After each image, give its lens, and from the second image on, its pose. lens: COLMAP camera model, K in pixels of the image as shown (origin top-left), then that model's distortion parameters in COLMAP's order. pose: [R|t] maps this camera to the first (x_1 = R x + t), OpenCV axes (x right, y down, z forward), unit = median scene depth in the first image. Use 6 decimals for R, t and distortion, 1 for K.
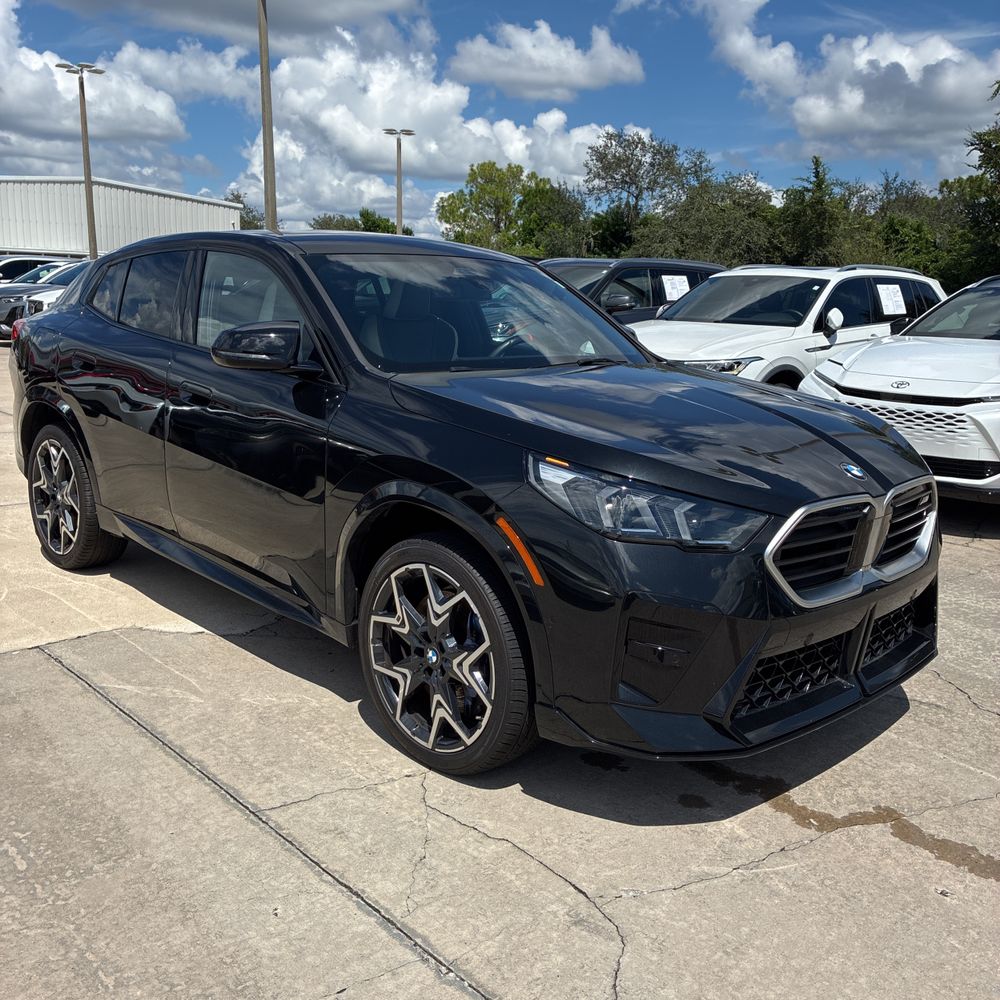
lens RADIAL K [[1003.2, 0, 483.3], [0, 1003.2, 497.1], [0, 0, 1]] dist [0.012208, 0.002596]
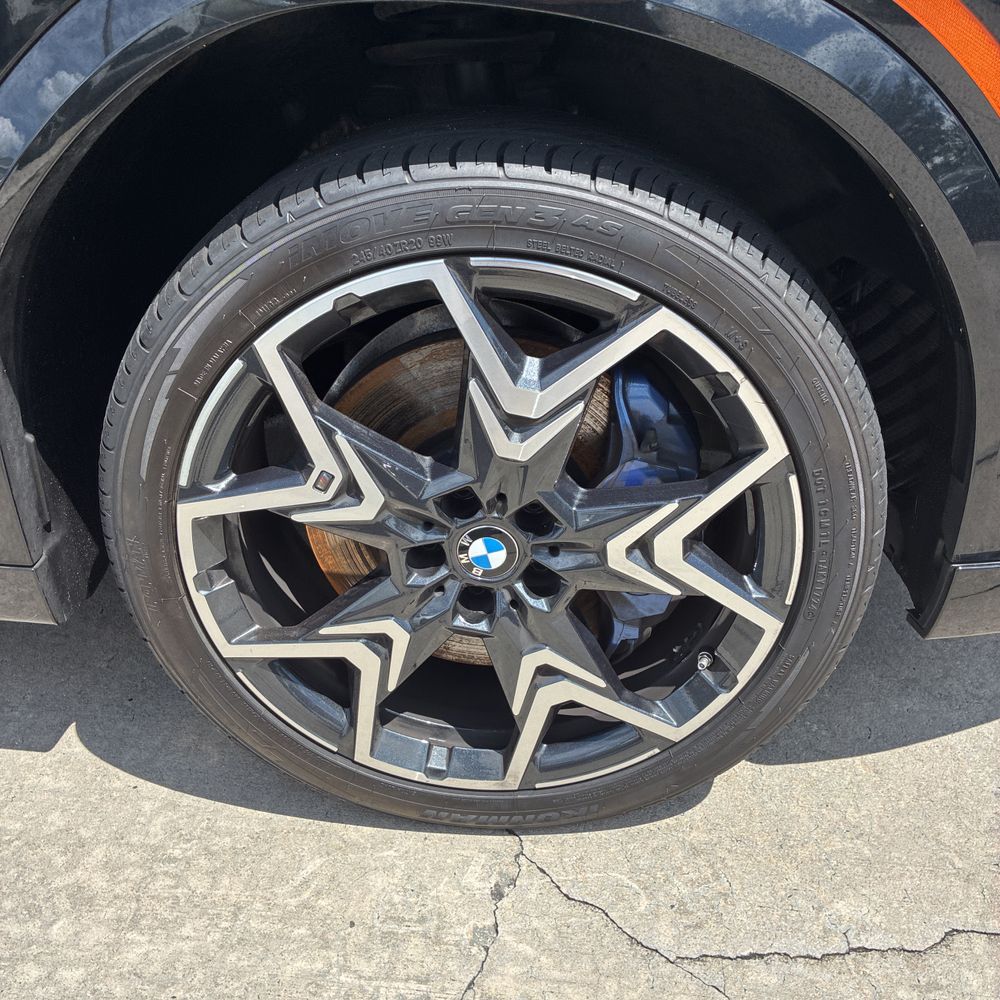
lens RADIAL K [[1009.5, 0, 505.5], [0, 1009.5, 500.4], [0, 0, 1]] dist [0.014037, 0.022113]
pose [[0.717756, -0.384792, 0.580311, -0.223037], [0.172965, 0.905836, 0.386709, 0.023704], [-0.674470, -0.177189, 0.716725, 0.777495]]
